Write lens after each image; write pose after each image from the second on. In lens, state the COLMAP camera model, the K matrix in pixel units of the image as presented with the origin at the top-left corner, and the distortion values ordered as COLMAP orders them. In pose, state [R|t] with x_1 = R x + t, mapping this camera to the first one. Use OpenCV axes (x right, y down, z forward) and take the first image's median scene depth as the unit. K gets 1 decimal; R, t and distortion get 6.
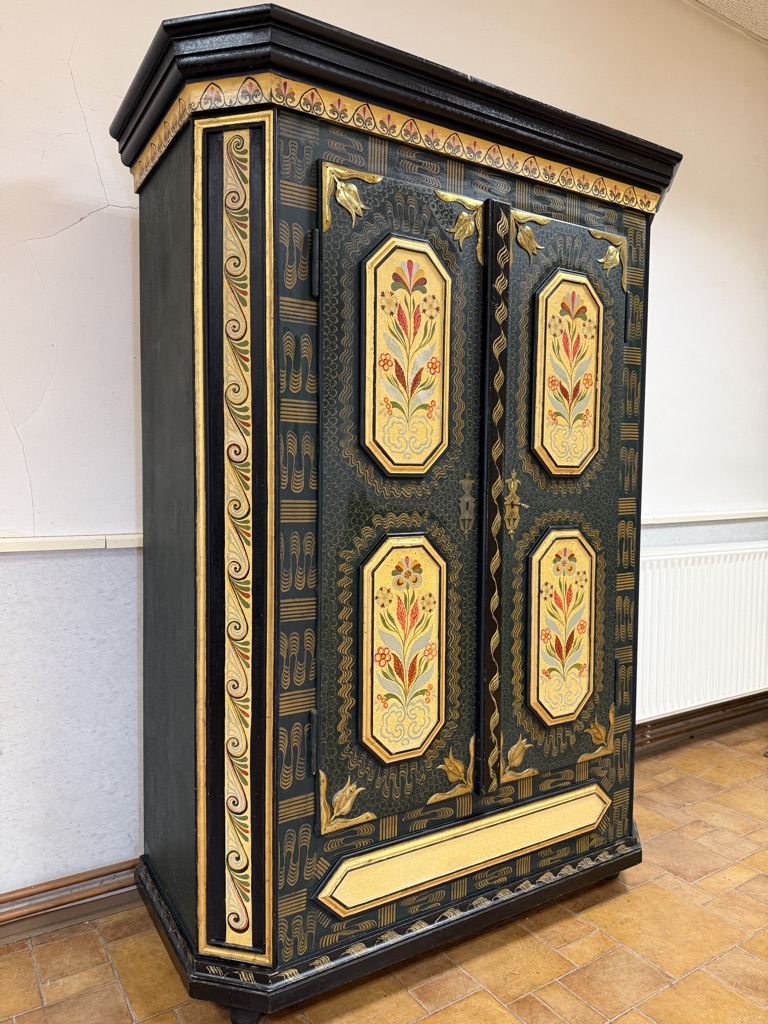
lens RADIAL K [[714.9, 0, 378.6], [0, 714.9, 513.2], [0, 0, 1]] dist [0.132773, -0.232339]
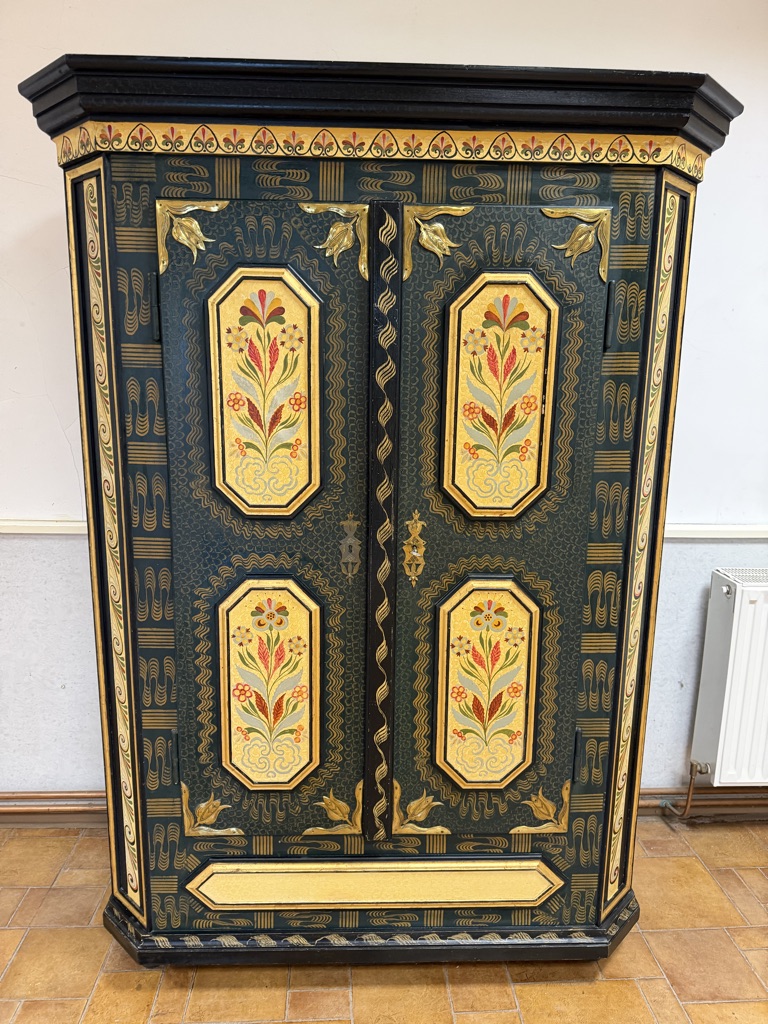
lens RADIAL K [[727.6, 0, 383.5], [0, 727.6, 518.7], [0, 0, 1]] dist [0.108363, -0.174945]
pose [[0.871186, 0.102621, -0.480109, 0.650003], [-0.033409, 0.988035, 0.150566, -0.204593], [0.489816, -0.115131, 0.864190, 0.228572]]
